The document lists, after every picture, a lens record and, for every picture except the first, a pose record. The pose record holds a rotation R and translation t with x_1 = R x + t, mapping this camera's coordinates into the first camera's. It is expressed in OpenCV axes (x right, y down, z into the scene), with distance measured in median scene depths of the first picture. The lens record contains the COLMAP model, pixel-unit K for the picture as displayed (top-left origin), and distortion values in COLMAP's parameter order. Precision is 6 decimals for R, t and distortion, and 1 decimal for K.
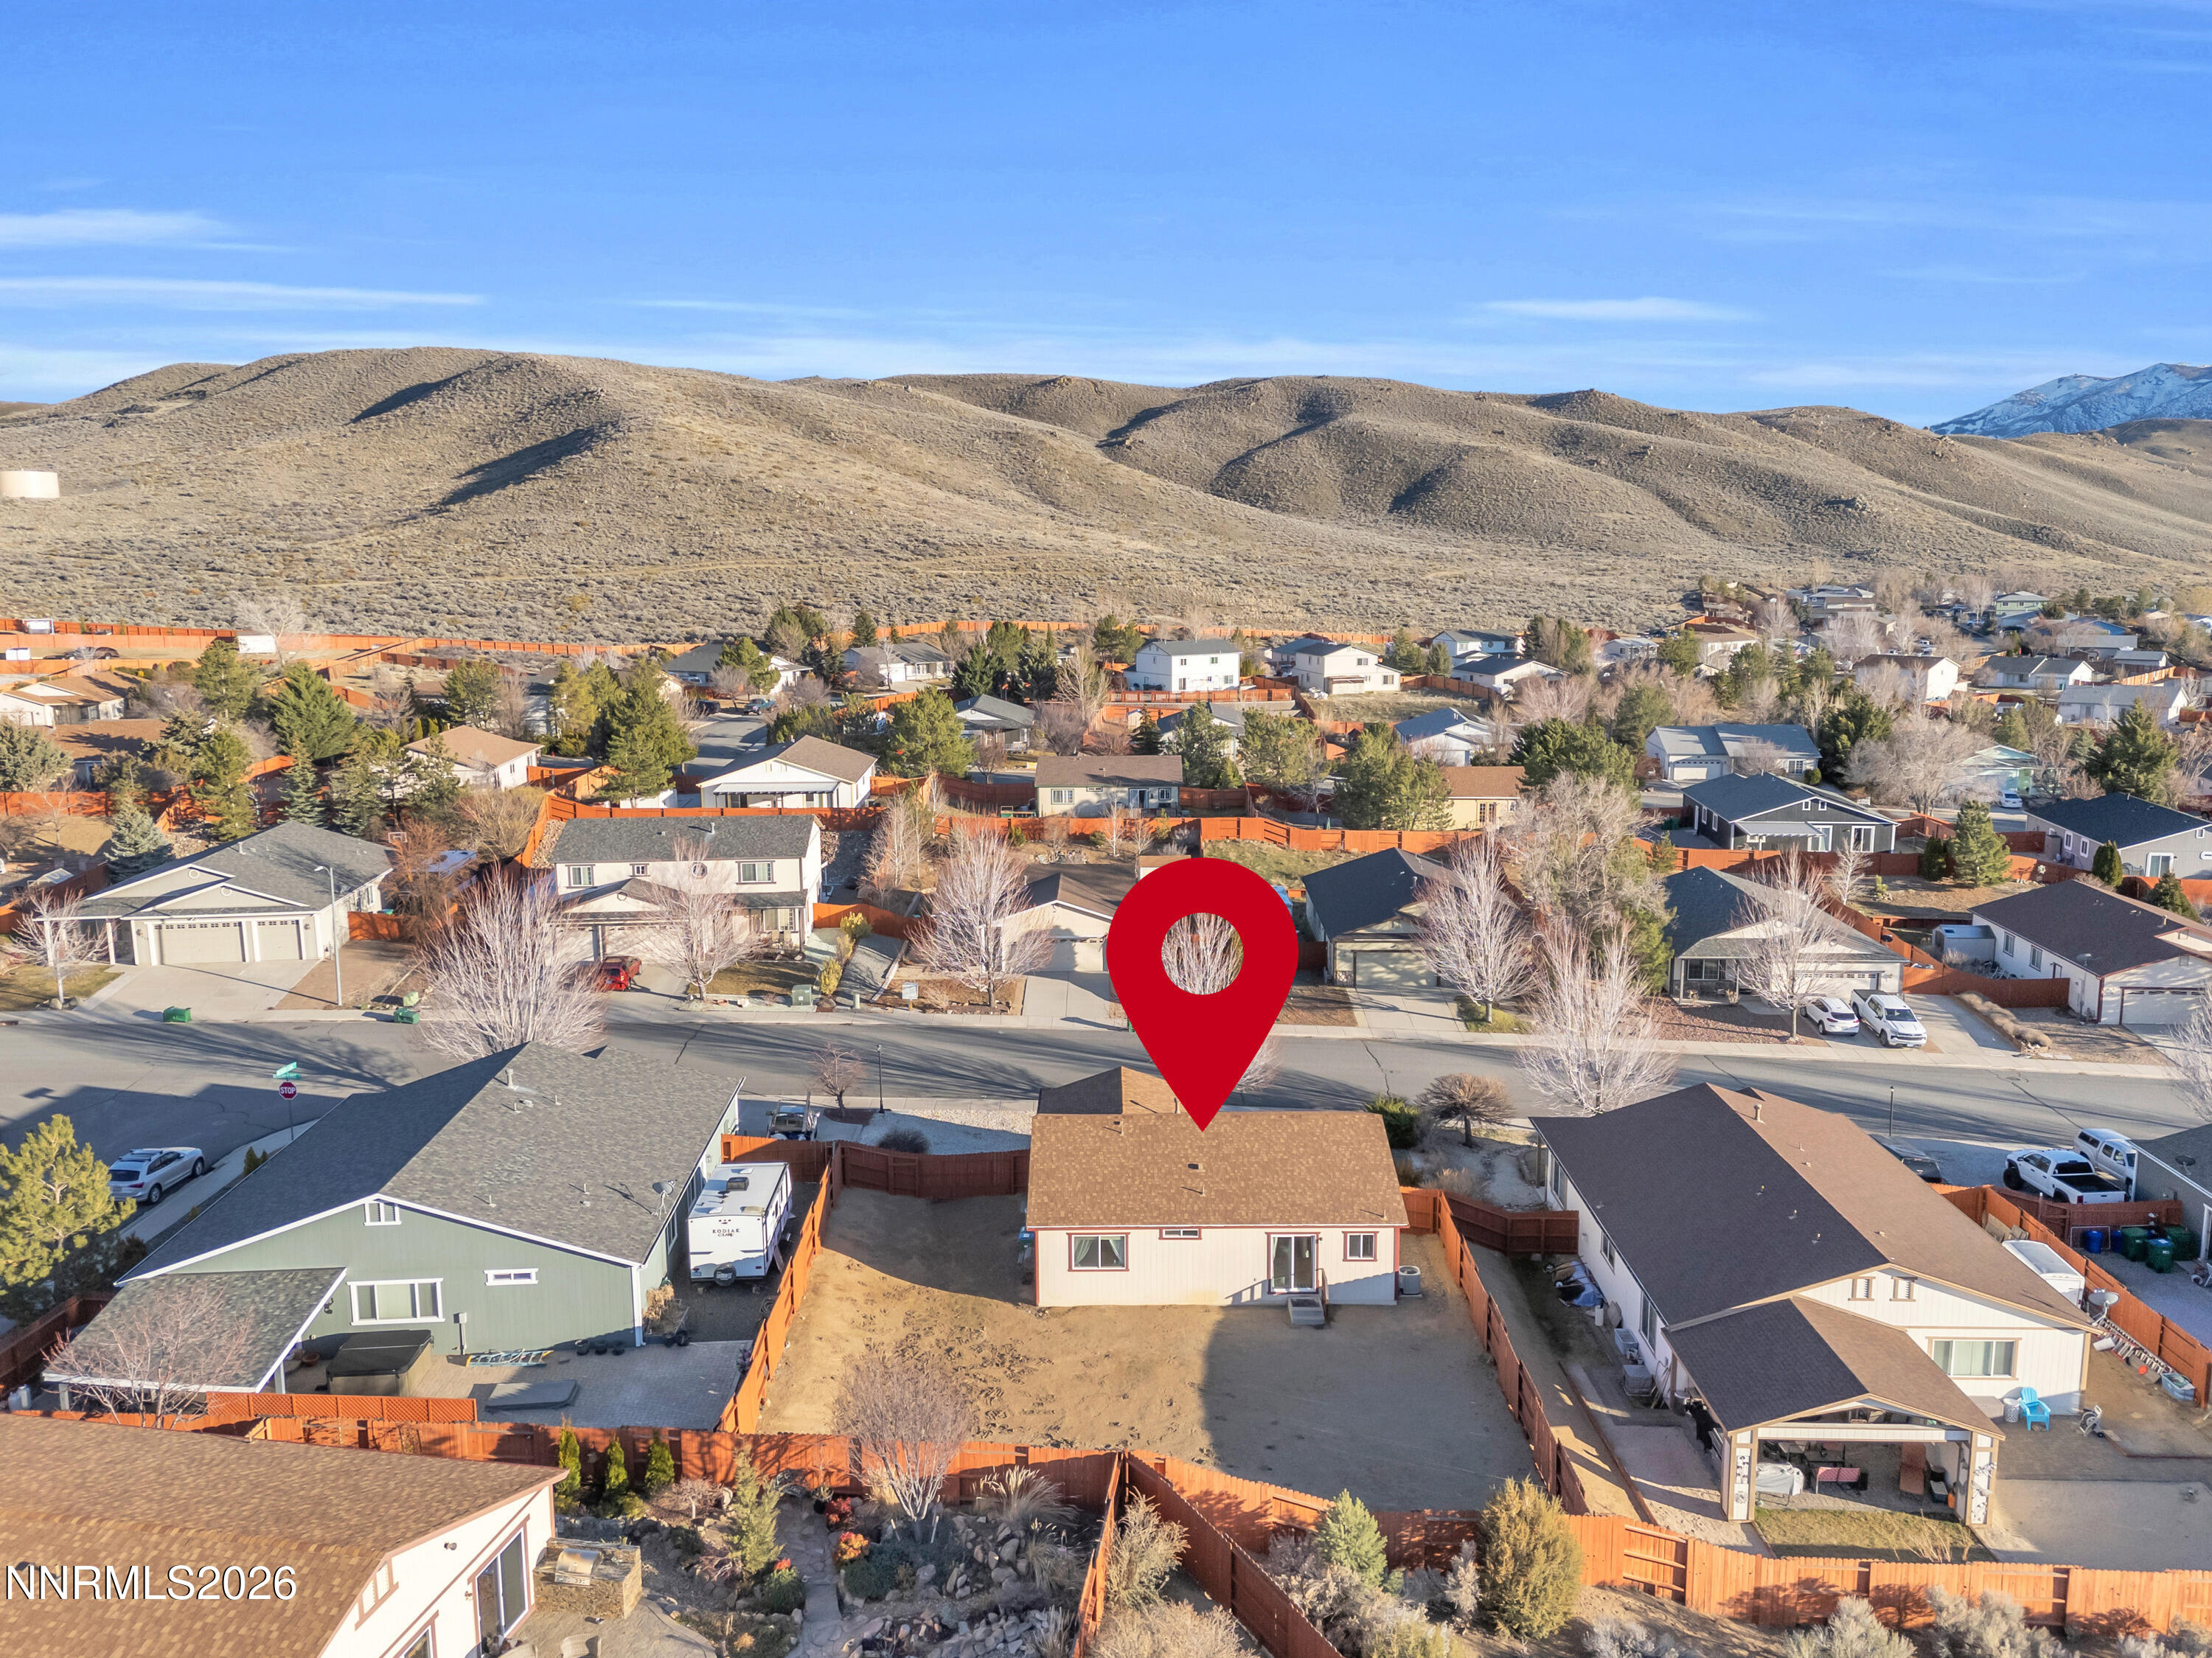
lens RADIAL K [[1652.7, 0, 1097.9], [0, 1652.7, 822.2], [0, 0, 1]] dist [0.033917, -0.008501]
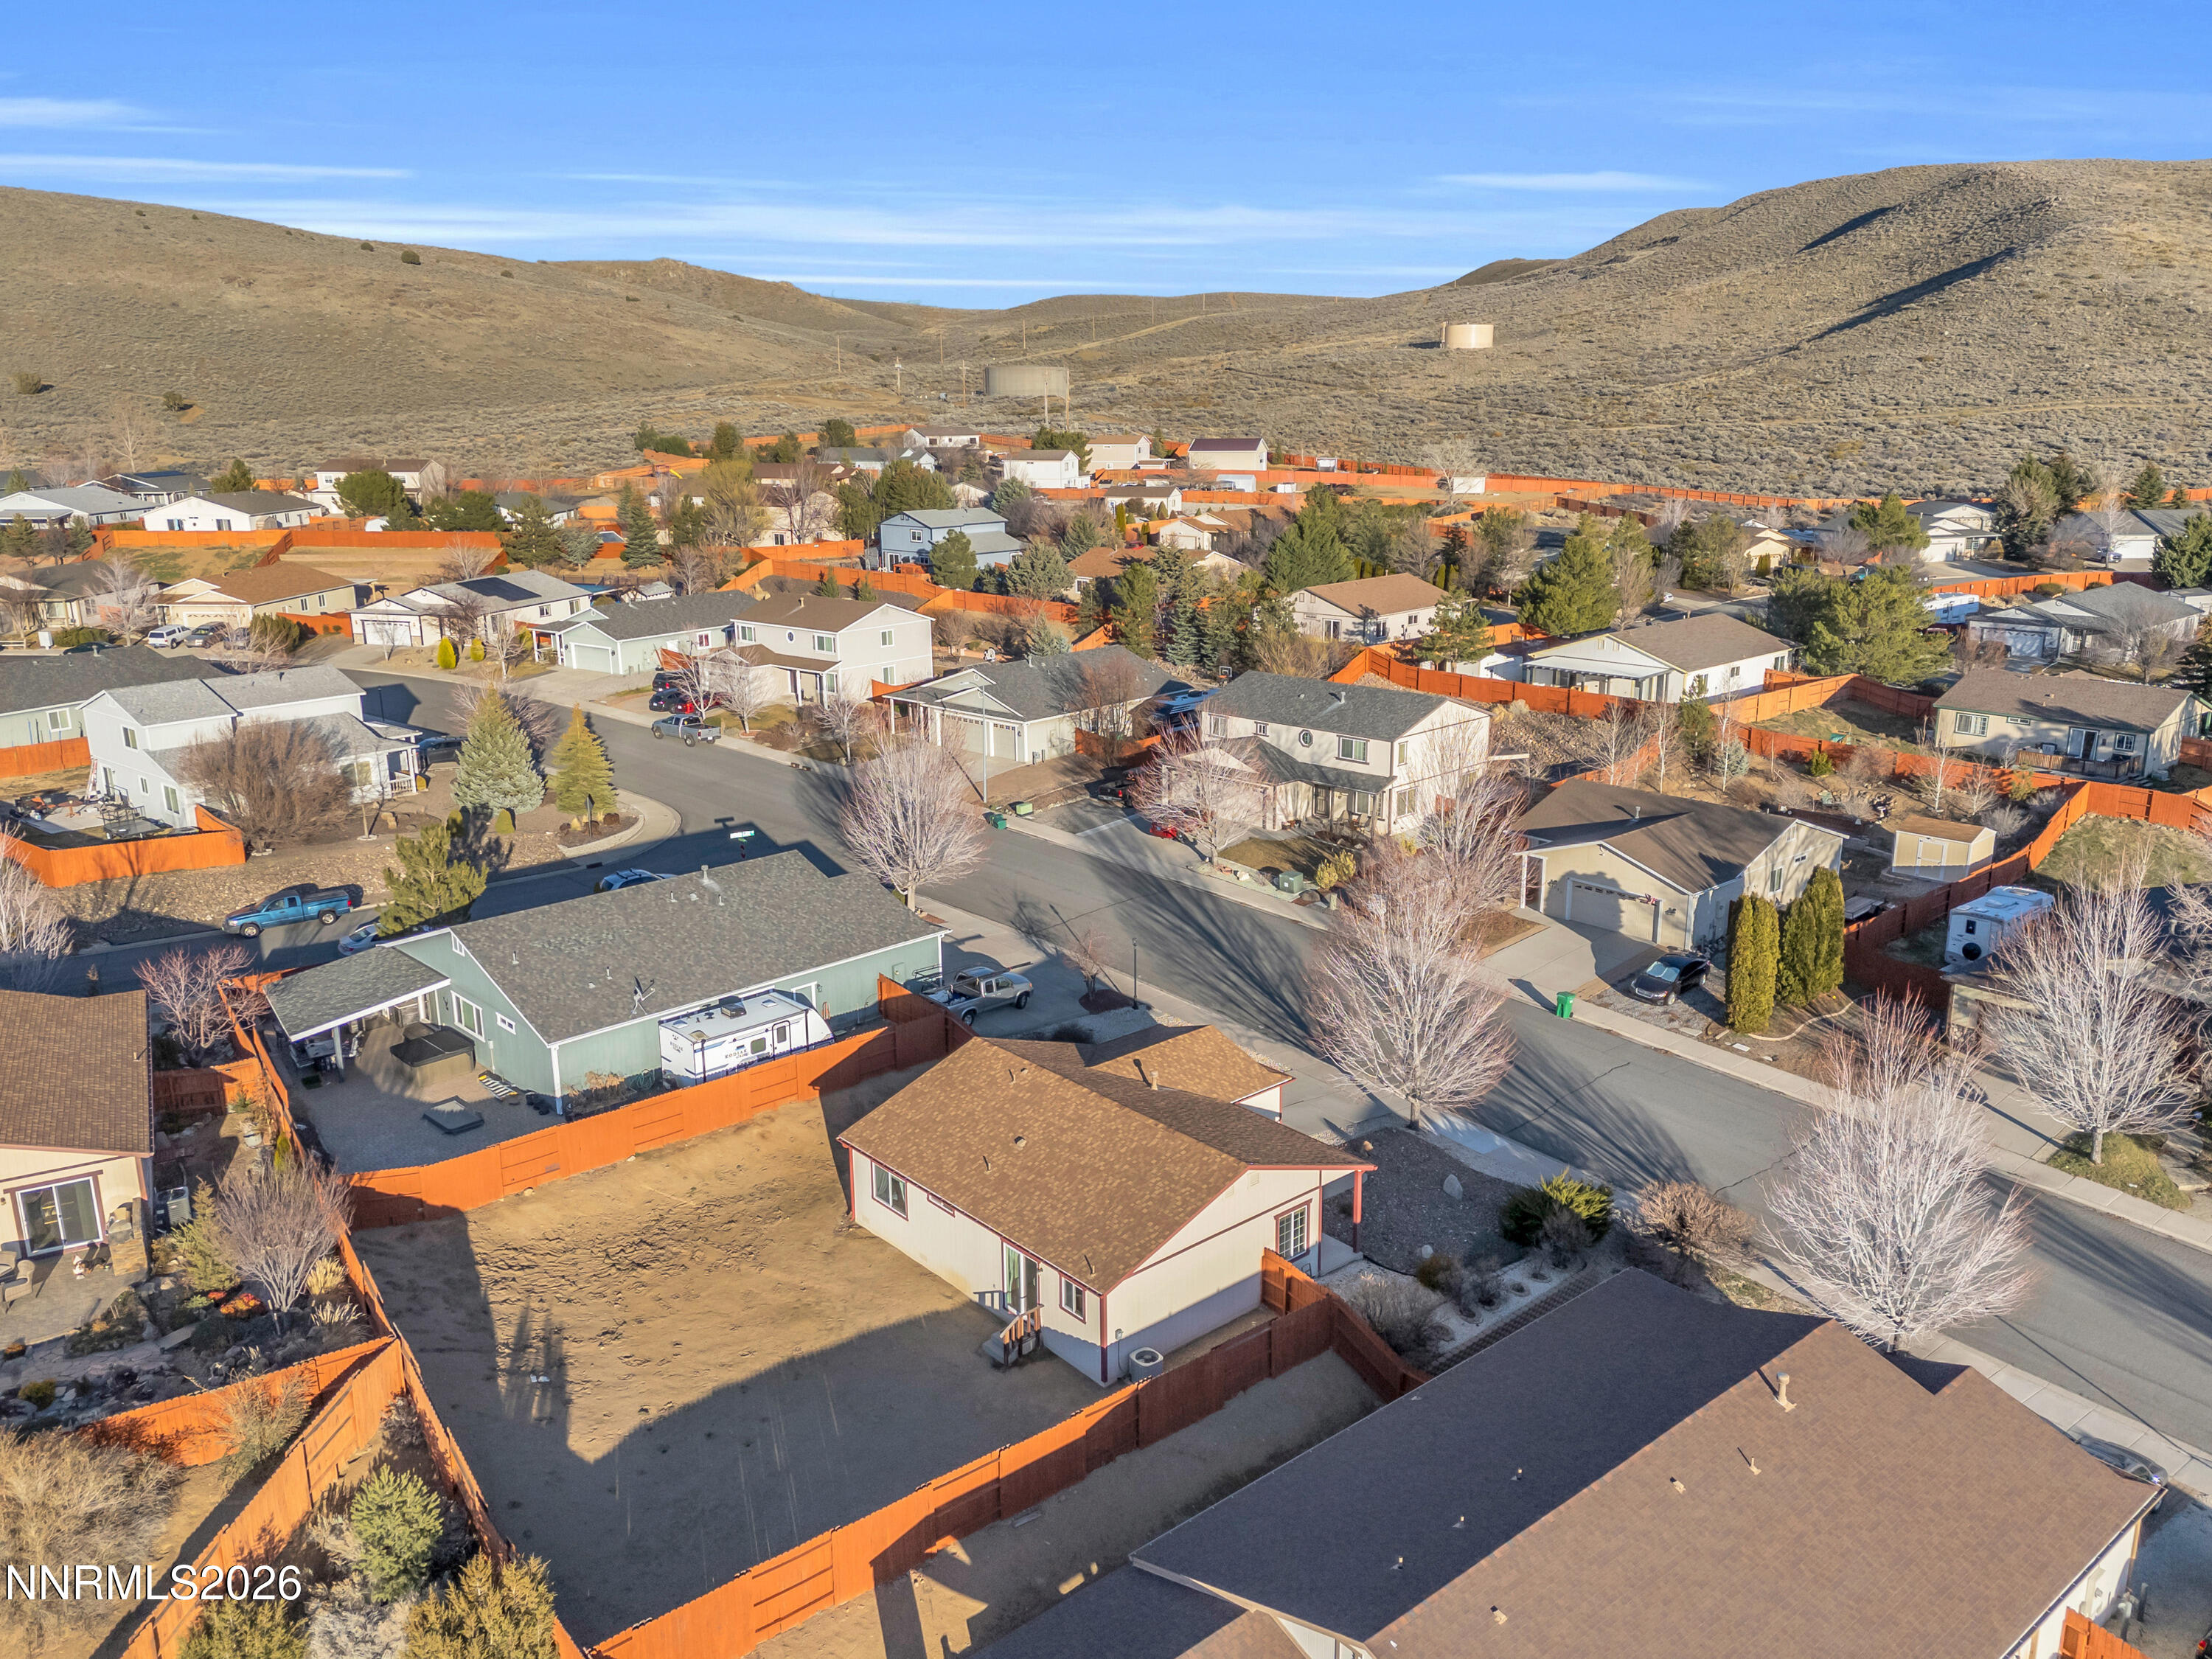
lens RADIAL K [[1652.8, 0, 1101.3], [0, 1652.8, 844.2], [0, 0, 1]] dist [0.033917, -0.008501]
pose [[0.645619, 0.197746, -0.737613, 0.304279], [-0.121050, 0.980180, 0.156823, -0.035221], [0.754005, -0.011960, 0.656760, 0.213887]]
